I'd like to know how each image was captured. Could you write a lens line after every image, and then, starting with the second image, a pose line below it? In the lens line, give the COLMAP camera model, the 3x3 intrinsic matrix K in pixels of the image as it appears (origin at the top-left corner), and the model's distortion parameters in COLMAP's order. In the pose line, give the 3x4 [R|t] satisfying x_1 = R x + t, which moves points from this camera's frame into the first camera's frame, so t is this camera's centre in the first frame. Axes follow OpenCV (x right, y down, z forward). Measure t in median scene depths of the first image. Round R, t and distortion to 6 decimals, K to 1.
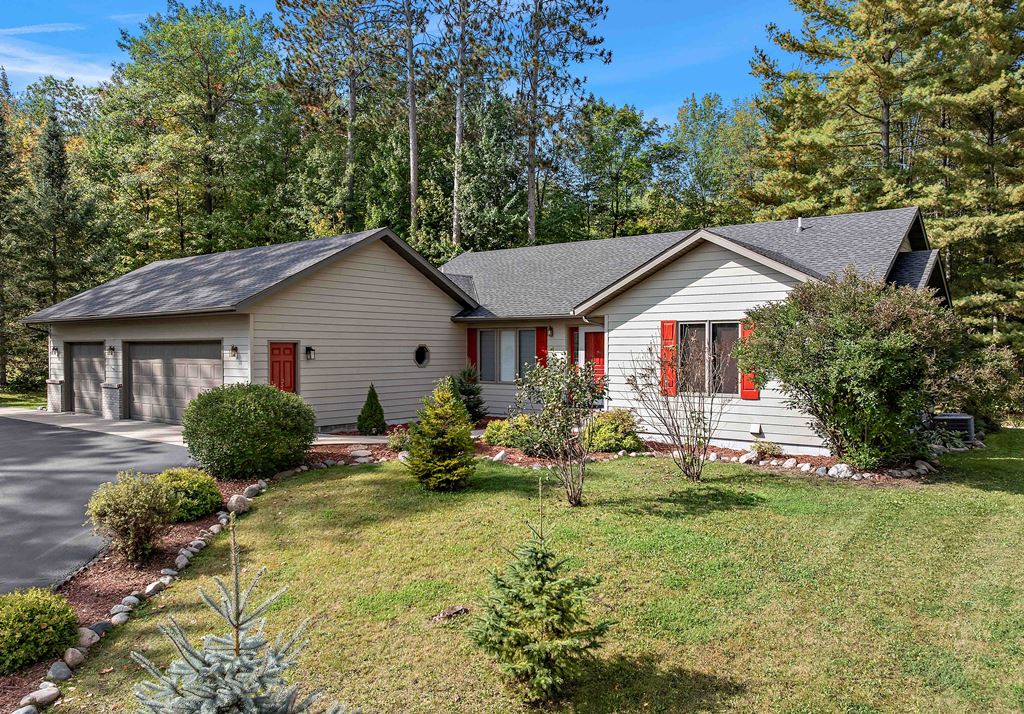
lens RADIAL K [[745.9, 0, 513.6], [0, 745.9, 368.7], [0, 0, 1]] dist [-0.031164, 0.005113]
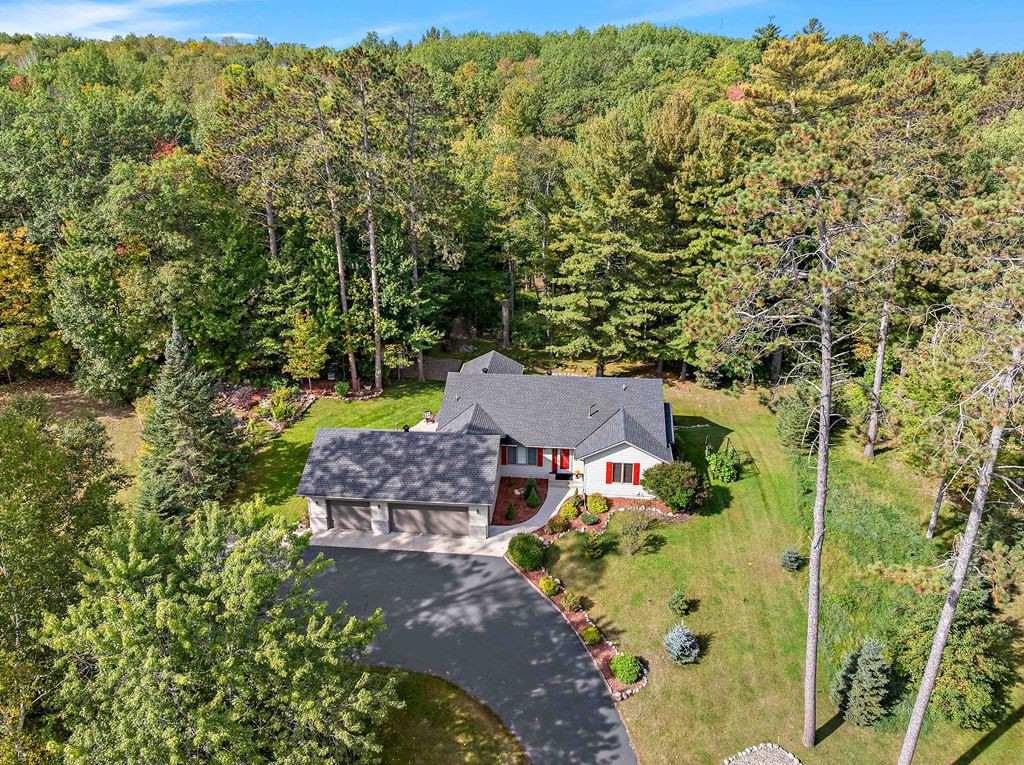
lens RADIAL K [[752.2, 0, 517.1], [0, 752.2, 314.4], [0, 0, 1]] dist [-0.037812, -0.003377]
pose [[0.848477, -0.175112, 0.499422, -1.098537], [0.019587, 0.953417, 0.301020, -1.123137], [-0.528870, -0.245627, 0.812382, -0.812557]]
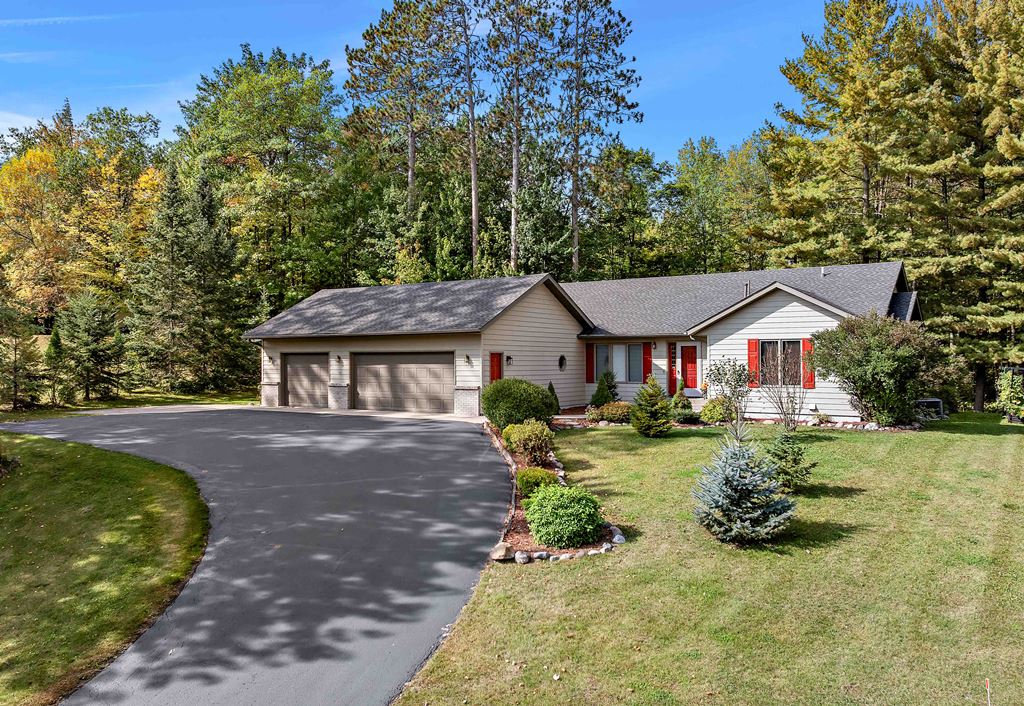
lens RADIAL K [[789.3, 0, 512.0], [0, 789.3, 353.0], [0, 0, 1]] dist [-0.033022, -0.004867]
pose [[0.997637, -0.000544, 0.068705, -0.293106], [0.003041, 0.999338, -0.036247, 0.016500], [-0.068640, 0.036371, 0.996978, -0.434334]]
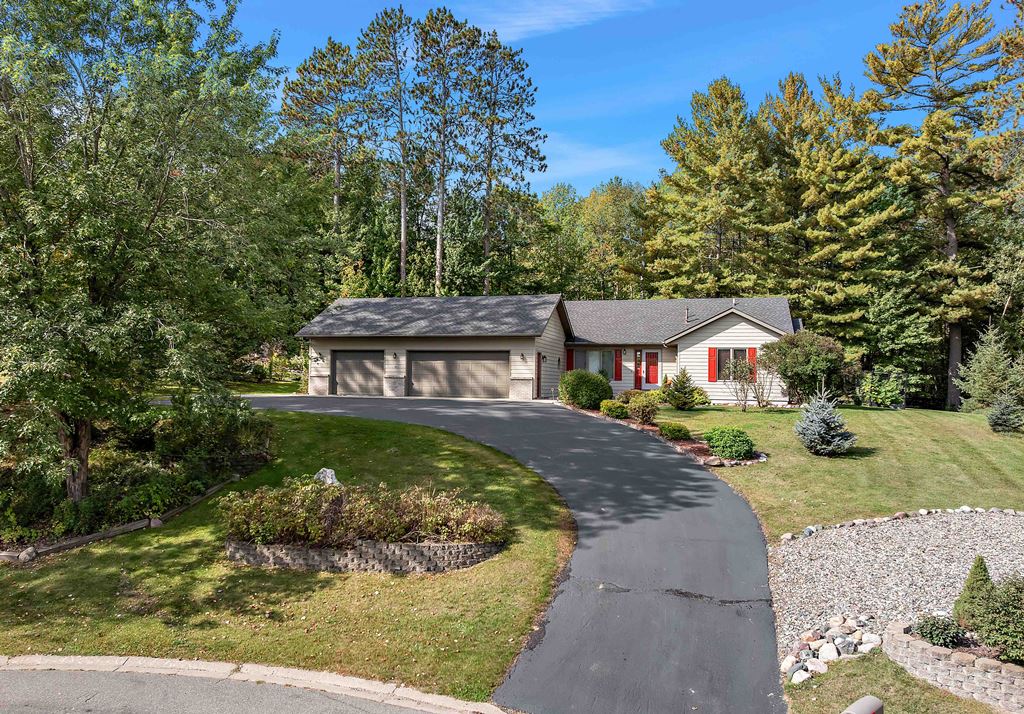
lens RADIAL K [[788.2, 0, 469.9], [0, 788.2, 353.9], [0, 0, 1]] dist [-0.034101, -0.001922]
pose [[0.941811, 0.027339, 0.335029, -0.893529], [-0.007161, 0.998093, -0.061318, 0.073102], [-0.336066, 0.055351, 0.940211, -0.674561]]
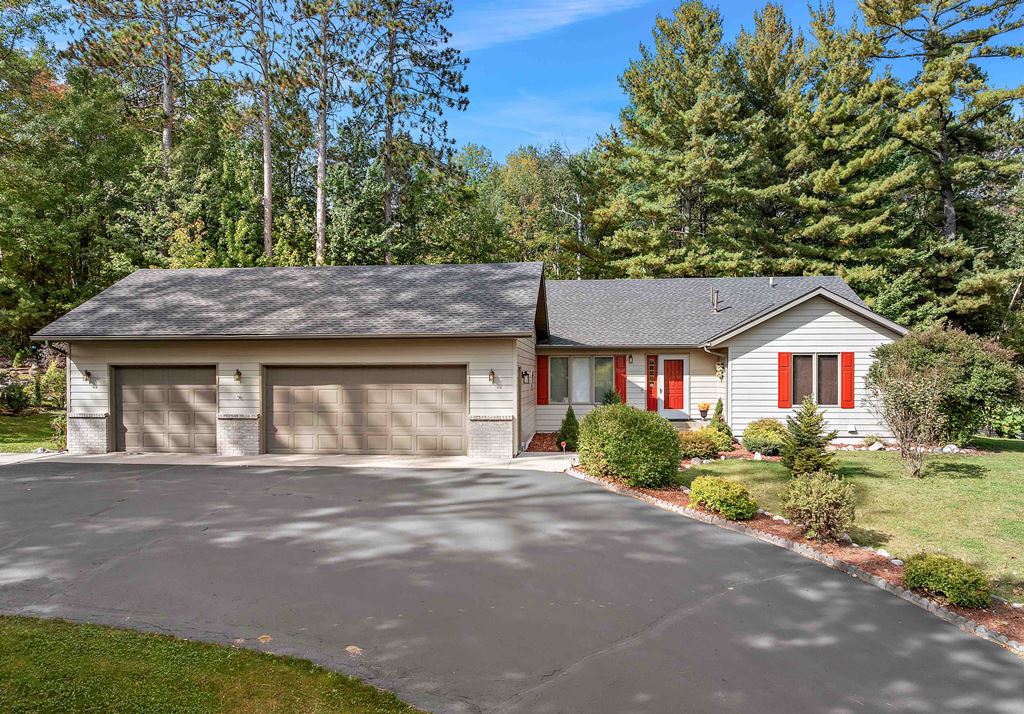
lens RADIAL K [[745.9, 0, 513.6], [0, 745.9, 368.7], [0, 0, 1]] dist [-0.031164, 0.005113]
pose [[0.848190, 0.002590, 0.529687, -0.663728], [0.015875, 0.999415, -0.030308, -0.001245], [-0.529455, 0.034116, 0.847652, 0.085346]]
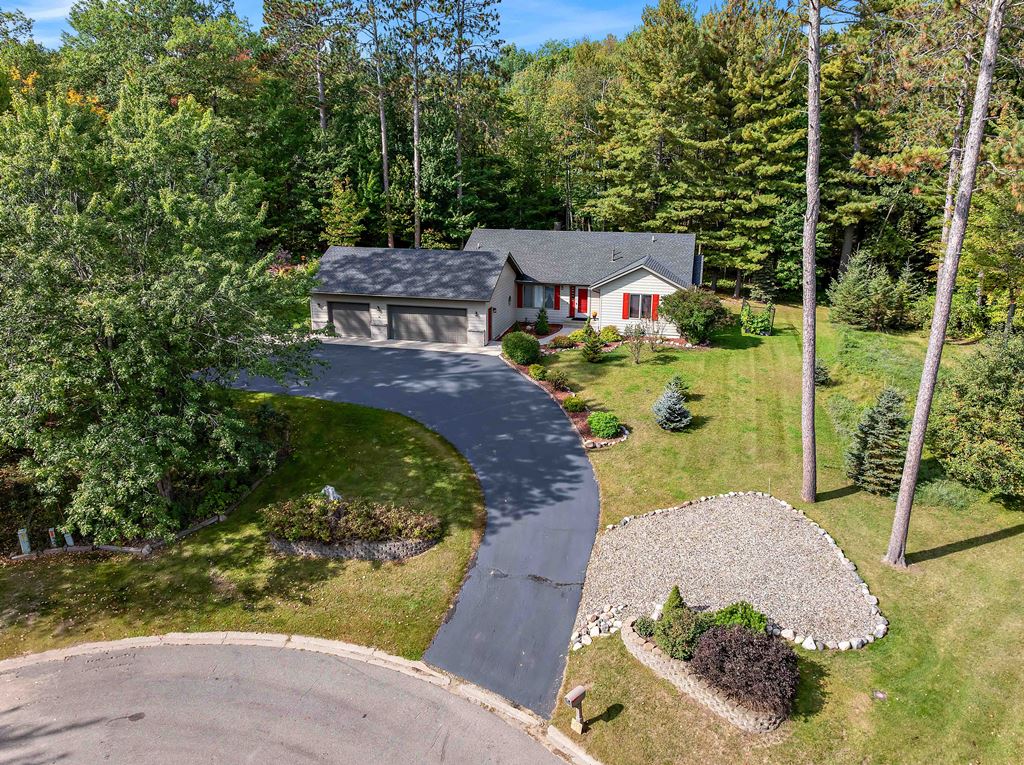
lens RADIAL K [[735.4, 0, 512.9], [0, 735.4, 371.0], [0, 0, 1]] dist [-0.029369, -0.005273]
pose [[0.921453, -0.103808, 0.374363, -0.909554], [0.008095, 0.968560, 0.248649, -0.341561], [-0.388405, -0.226088, 0.893323, -1.000237]]
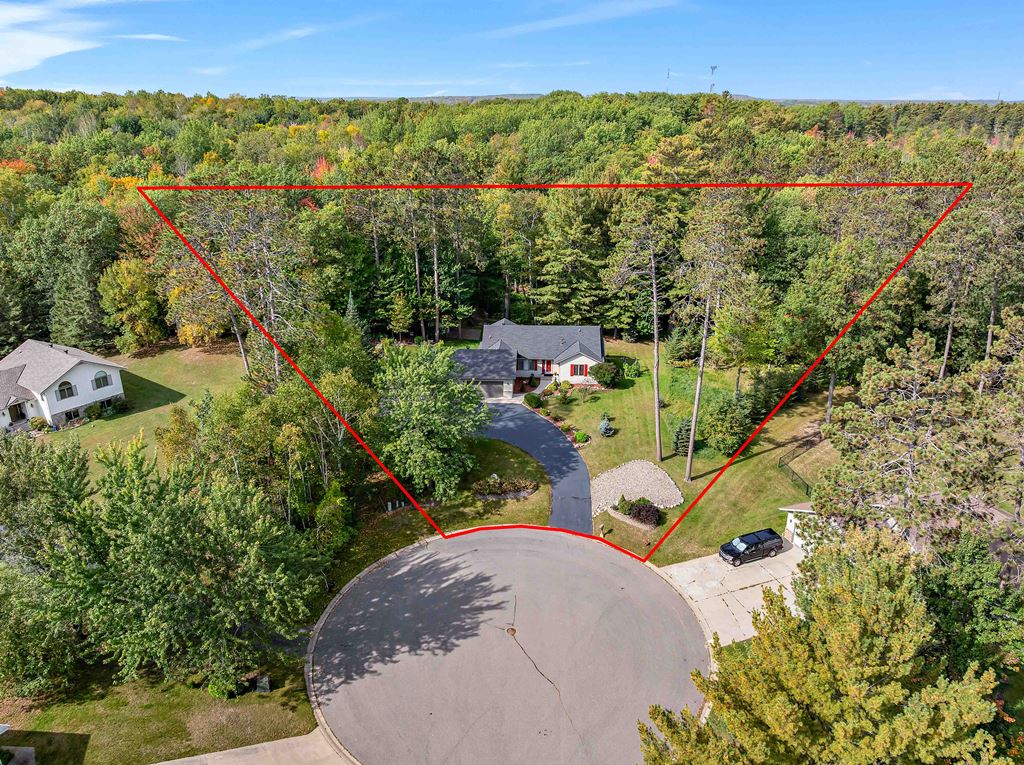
lens RADIAL K [[735.4, 0, 512.9], [0, 735.4, 371.0], [0, 0, 1]] dist [-0.029369, -0.005273]
pose [[0.822065, -0.201105, 0.532697, -2.369470], [0.018284, 0.944392, 0.328313, -1.393309], [-0.569100, -0.260155, 0.780028, -2.368008]]
